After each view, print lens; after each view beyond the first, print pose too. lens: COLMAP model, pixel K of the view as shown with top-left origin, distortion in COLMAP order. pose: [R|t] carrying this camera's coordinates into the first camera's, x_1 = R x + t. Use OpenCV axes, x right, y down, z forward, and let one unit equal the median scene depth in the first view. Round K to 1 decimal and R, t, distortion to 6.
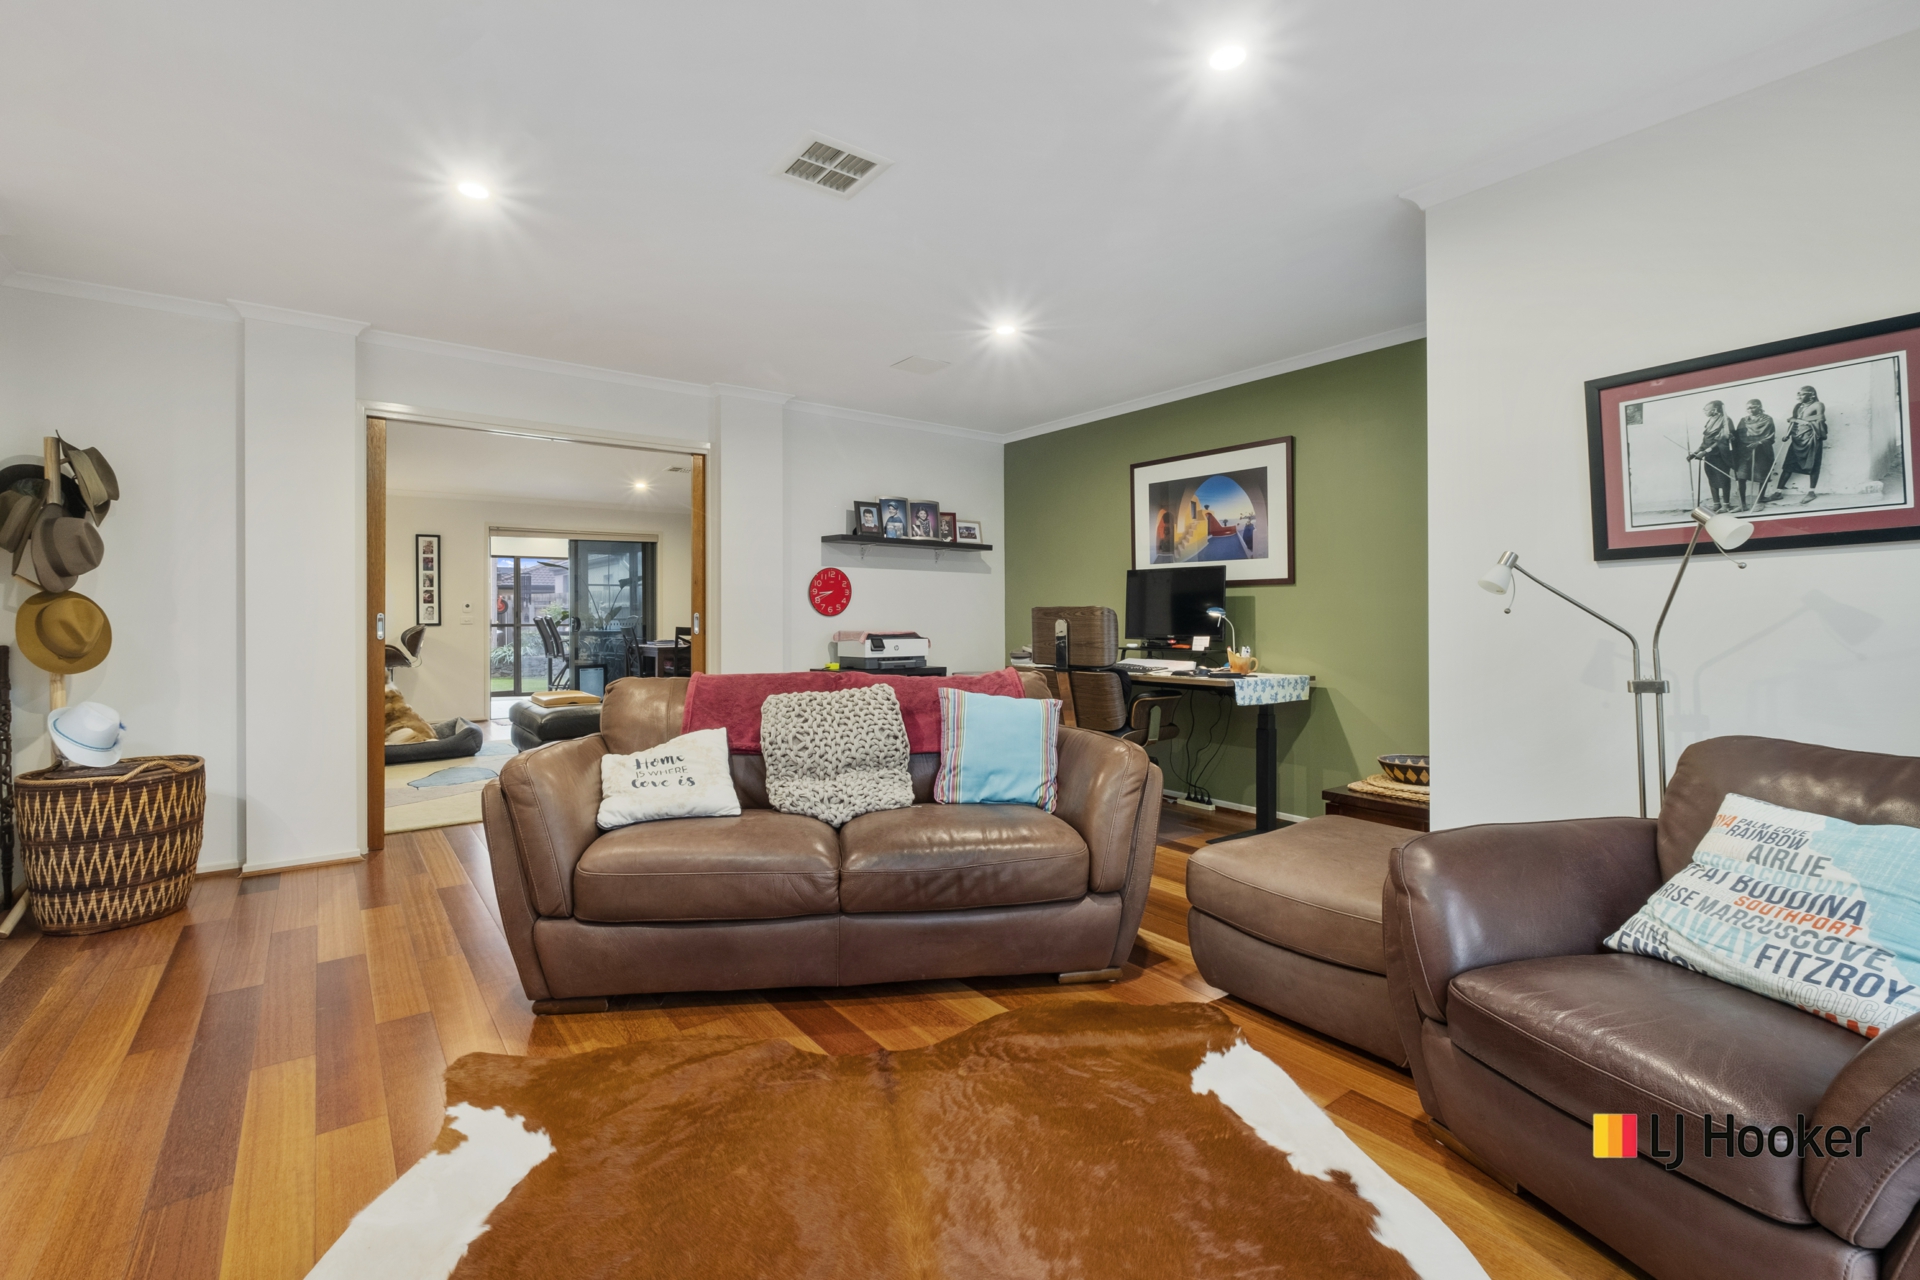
lens RADIAL K [[863.4, 0, 958.9], [0, 863.4, 613.5], [0, 0, 1]] dist [-0.000949, -0.000048]
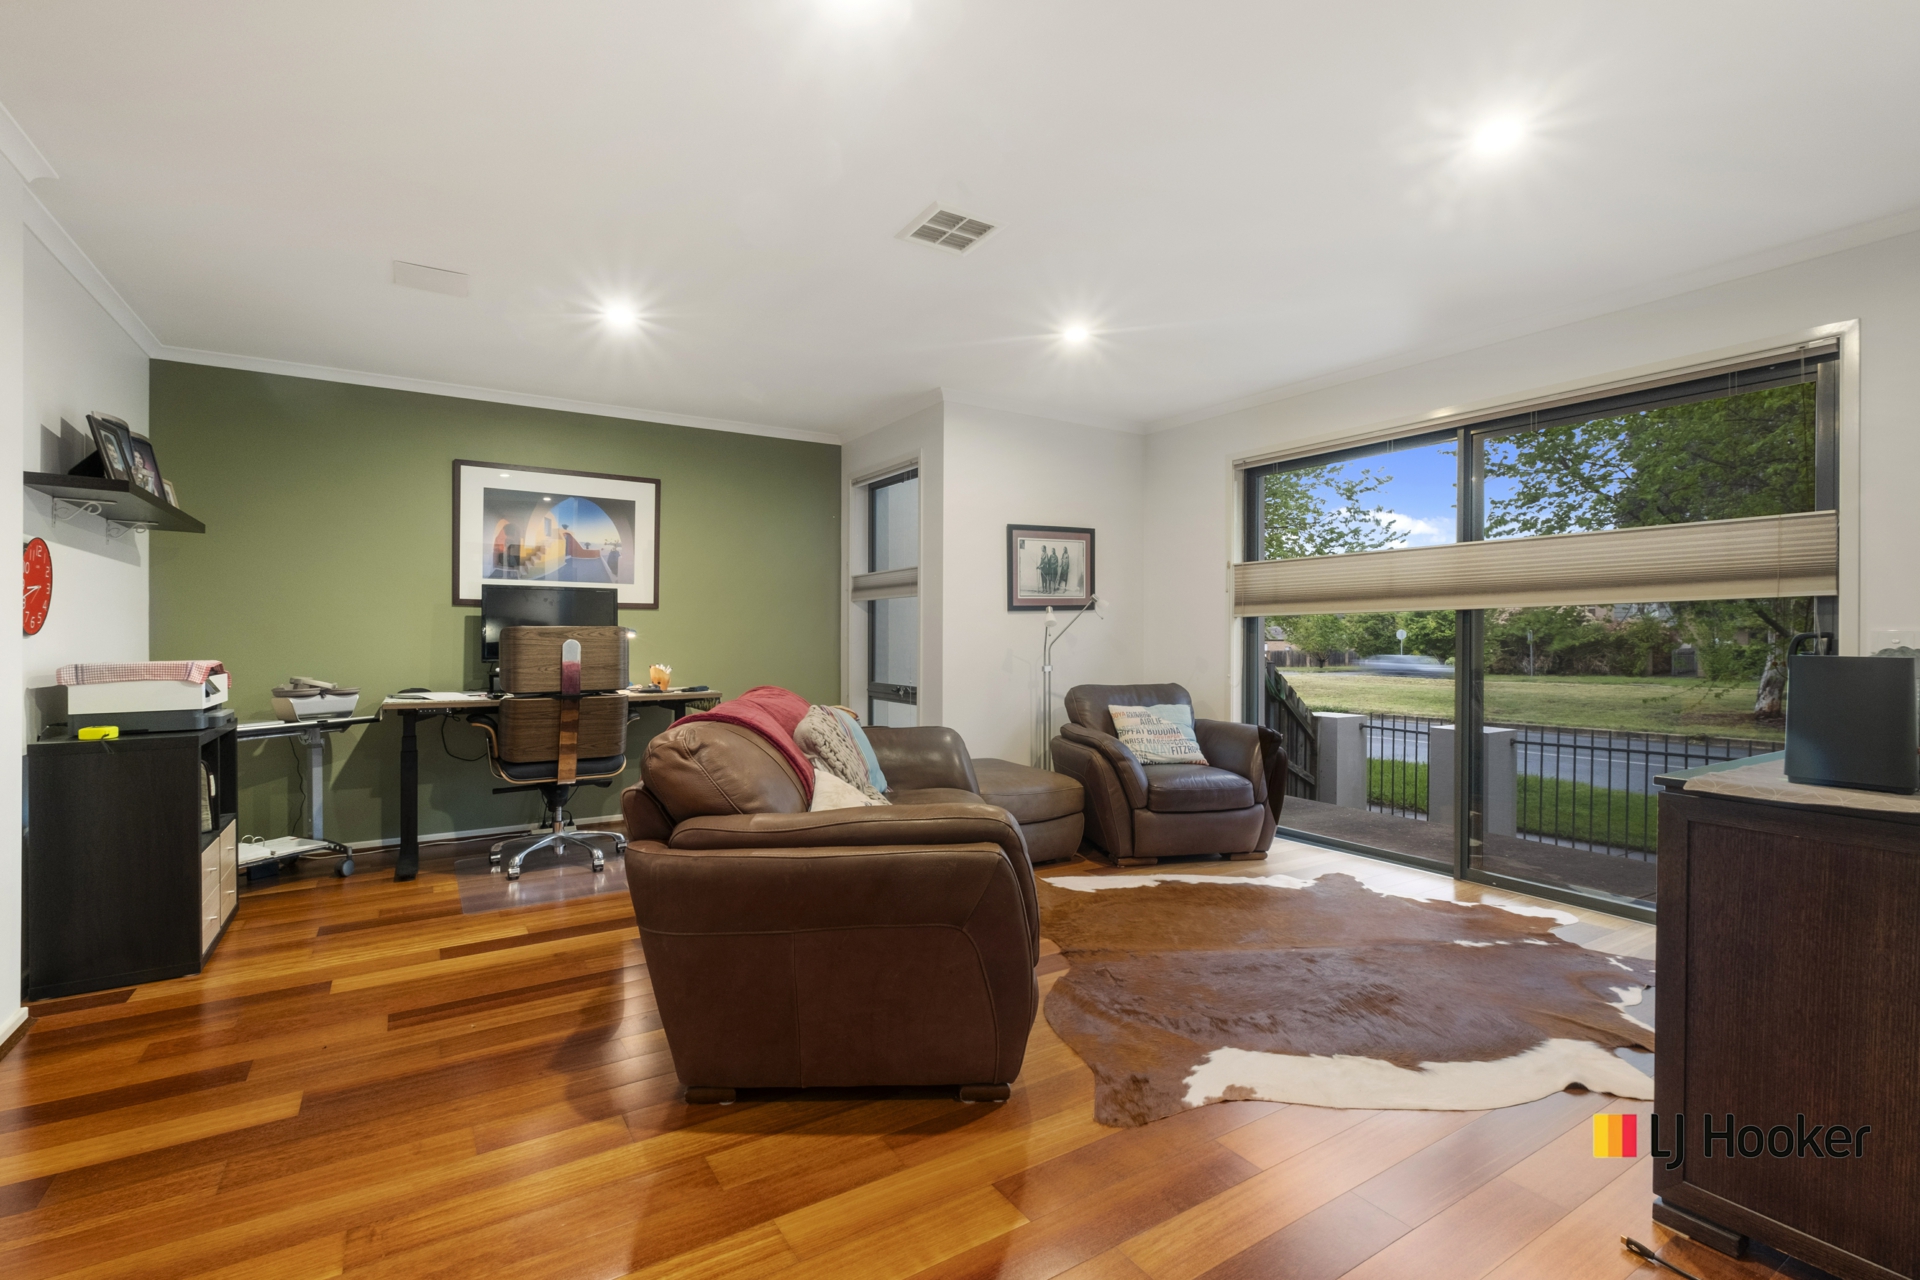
lens RADIAL K [[842.1, 0, 960.0], [0, 842.1, 640.0], [0, 0, 1]] dist [0.000488, 0.000205]
pose [[0.075908, -0.006207, 0.997096, -0.943222], [-0.004305, 0.999969, 0.006552, -0.002247], [-0.997106, -0.004790, 0.075878, 0.696162]]
